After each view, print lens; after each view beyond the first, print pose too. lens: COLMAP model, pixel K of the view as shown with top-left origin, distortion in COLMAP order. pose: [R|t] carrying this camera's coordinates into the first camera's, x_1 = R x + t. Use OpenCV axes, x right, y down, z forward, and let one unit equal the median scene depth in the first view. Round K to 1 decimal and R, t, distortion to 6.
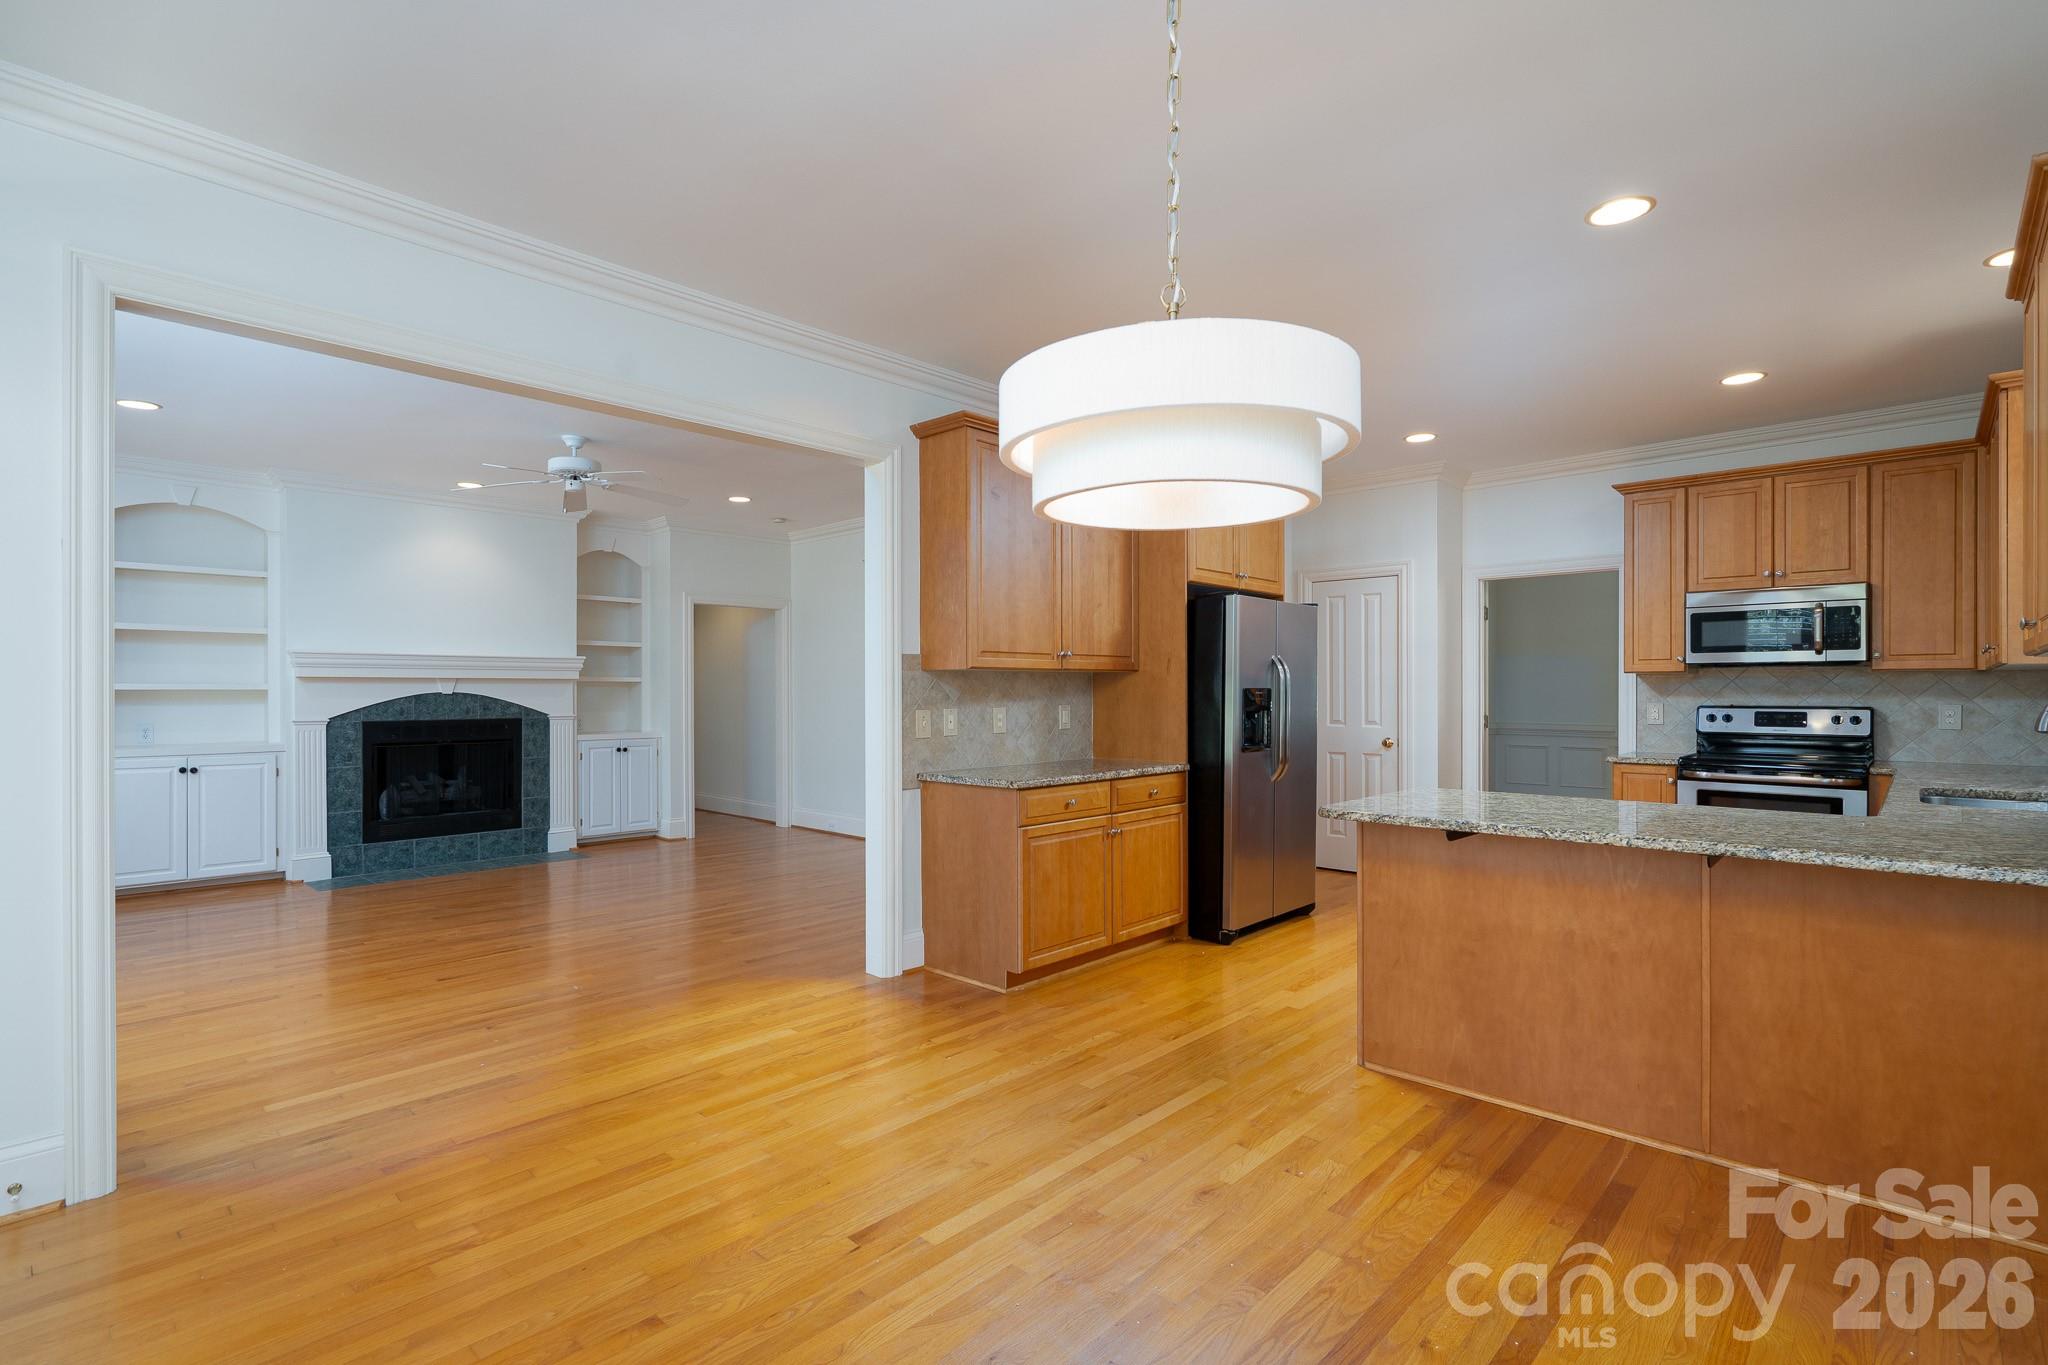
lens RADIAL K [[955.9, 0, 1014.4], [0, 955.9, 690.3], [0, 0, 1]] dist [-0.001384, 0.001708]
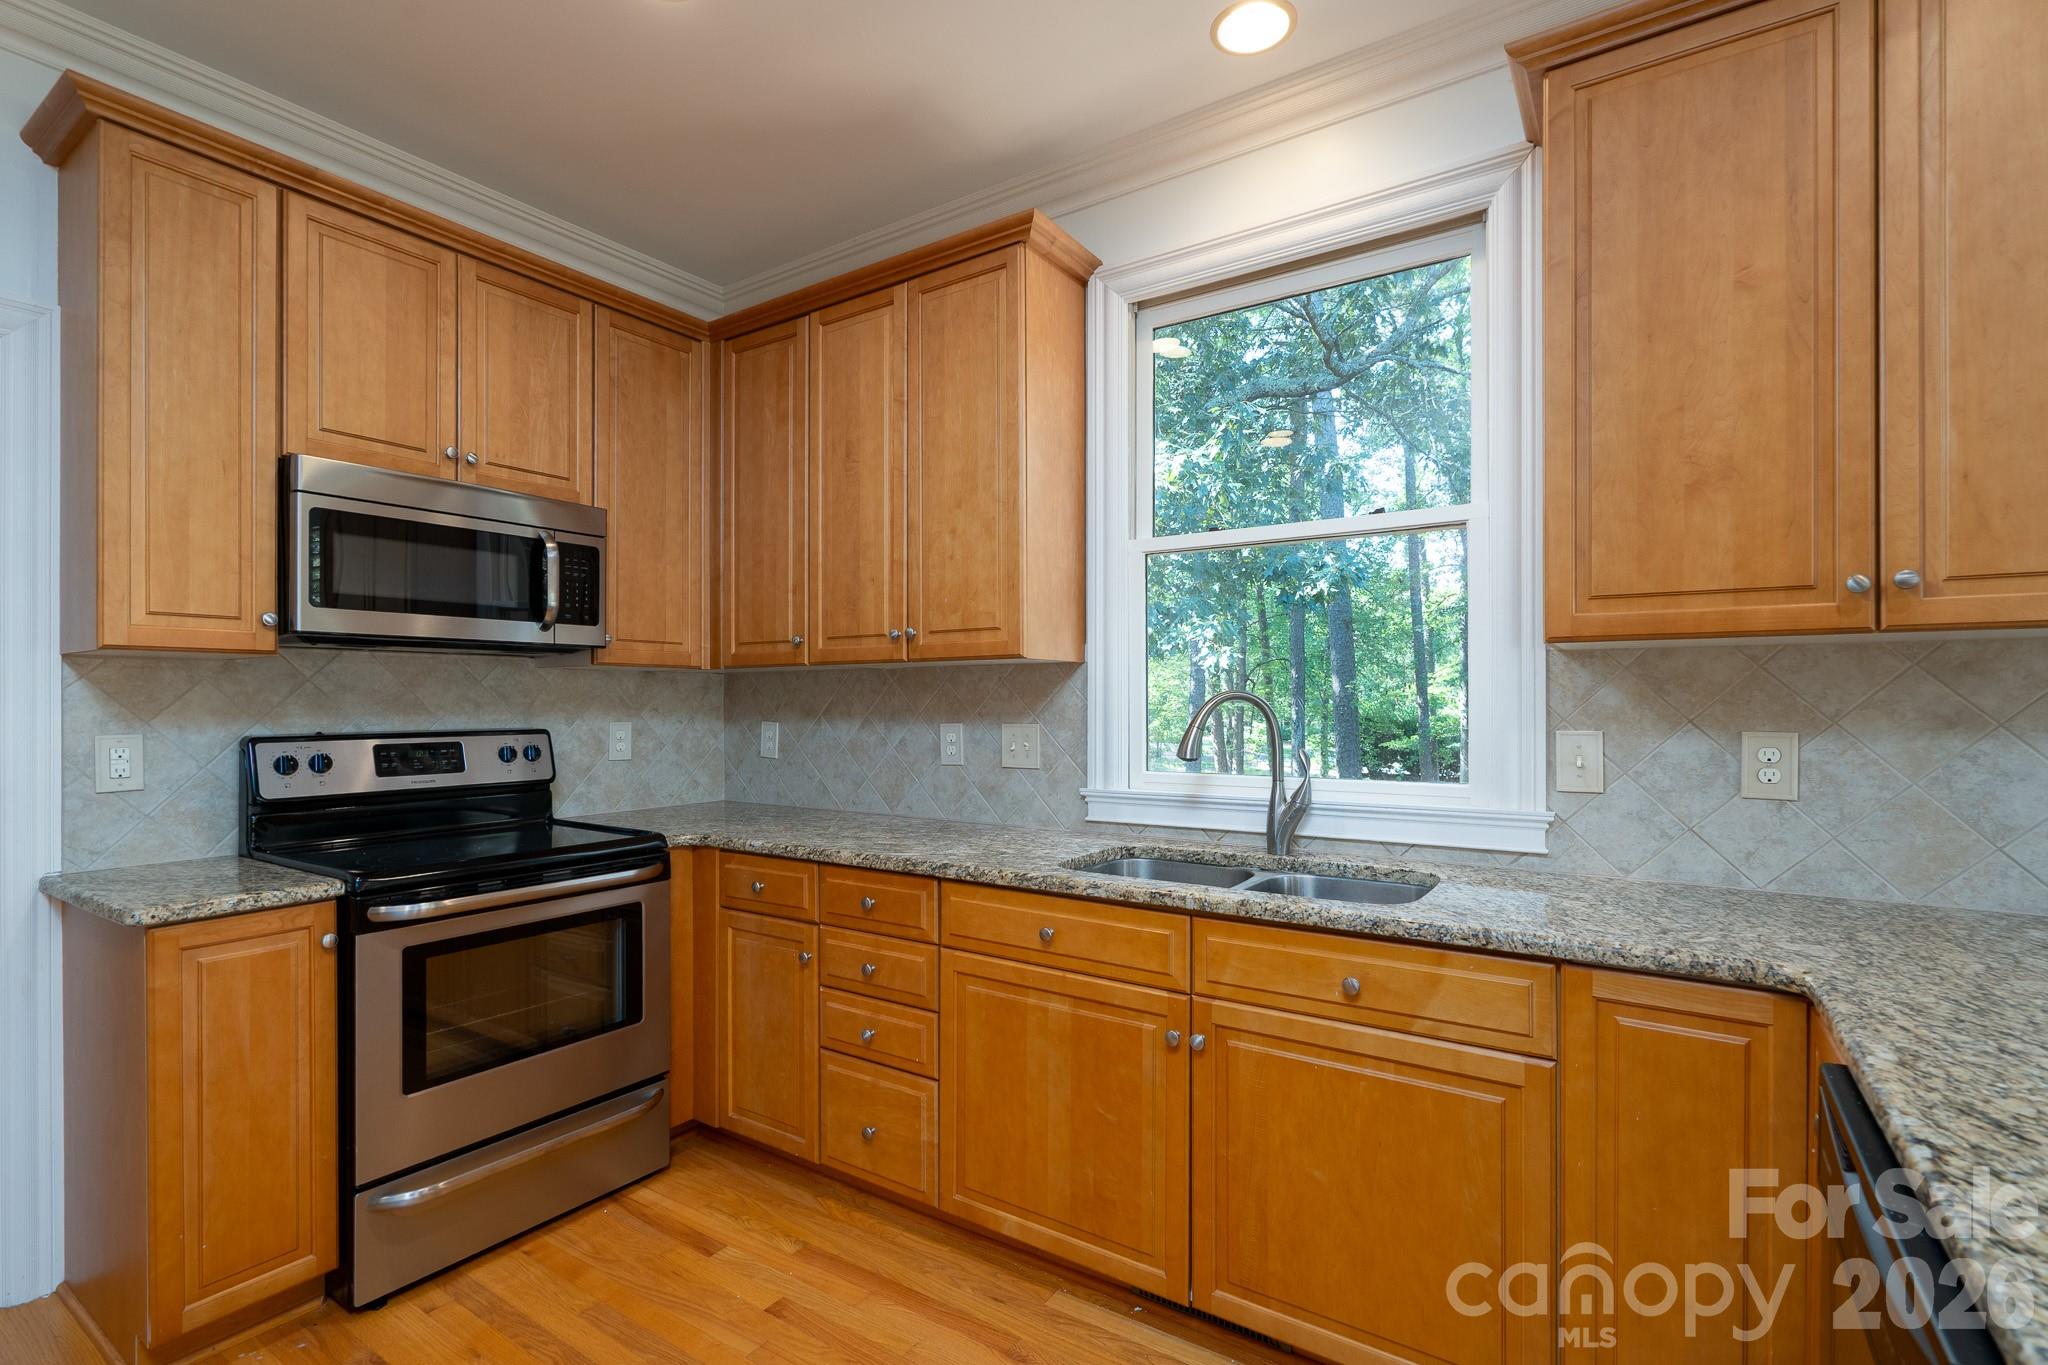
lens RADIAL K [[955.9, 0, 1000.9], [0, 955.9, 699.1], [0, 0, 1]] dist [-0.001384, 0.001708]
pose [[-0.157304, 0.002699, 0.987546, 0.325001], [0.001979, 0.999995, -0.002417, 0.001381], [-0.987548, 0.001574, -0.157309, 0.937901]]
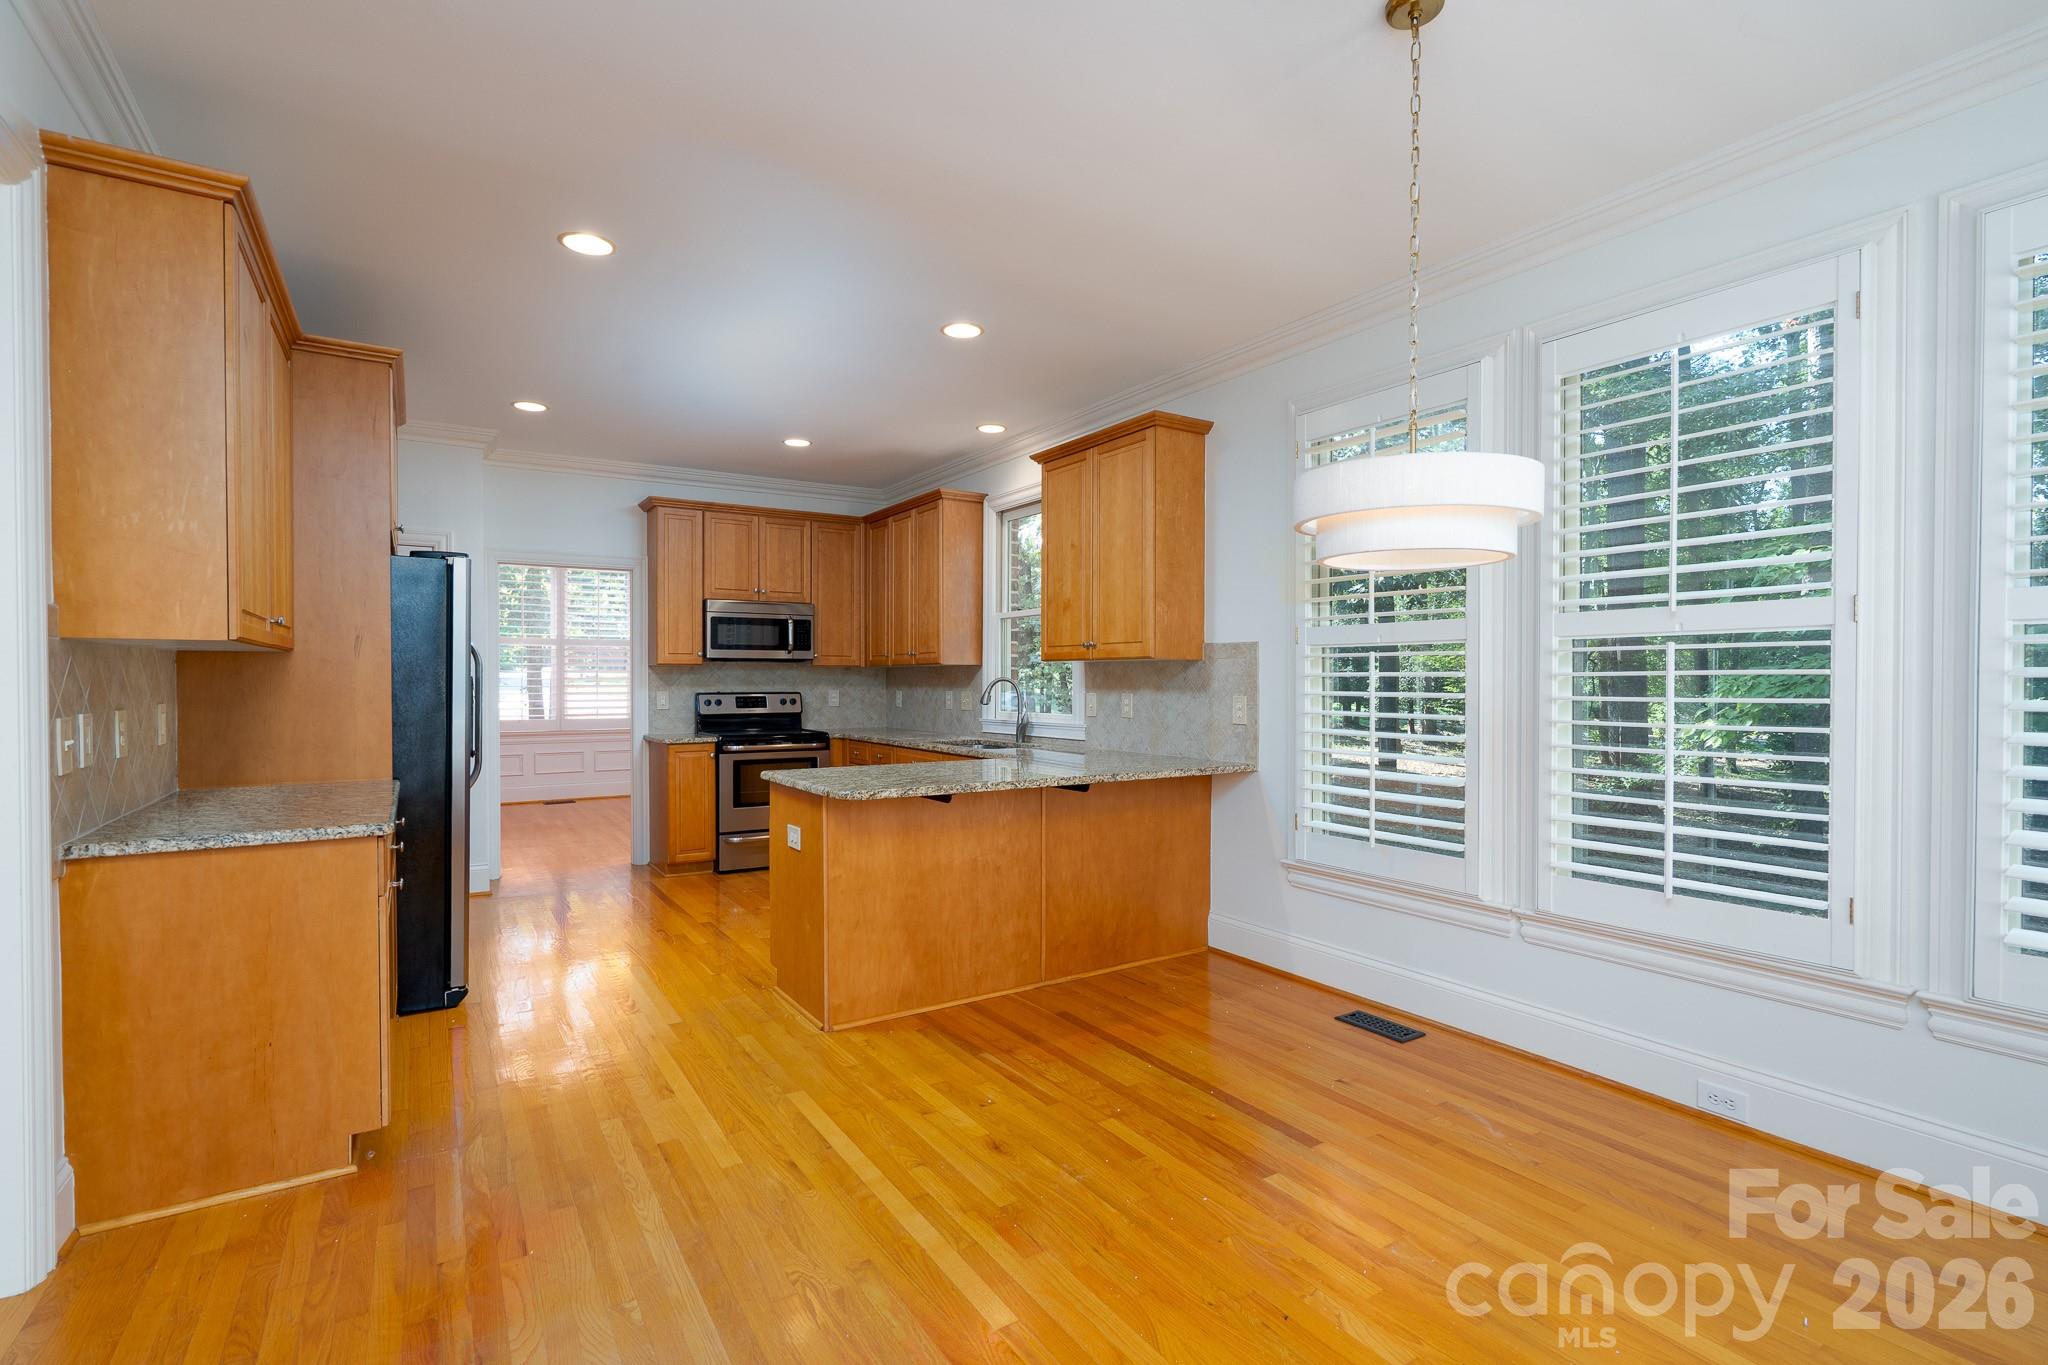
lens RADIAL K [[955.9, 0, 1026.8], [0, 955.9, 696.3], [0, 0, 1]] dist [-0.001384, 0.001708]
pose [[0.232919, -0.015479, 0.972373, -0.455490], [-0.001330, 0.999867, 0.016235, 0.000322], [-0.972495, -0.005075, 0.232867, 0.394868]]
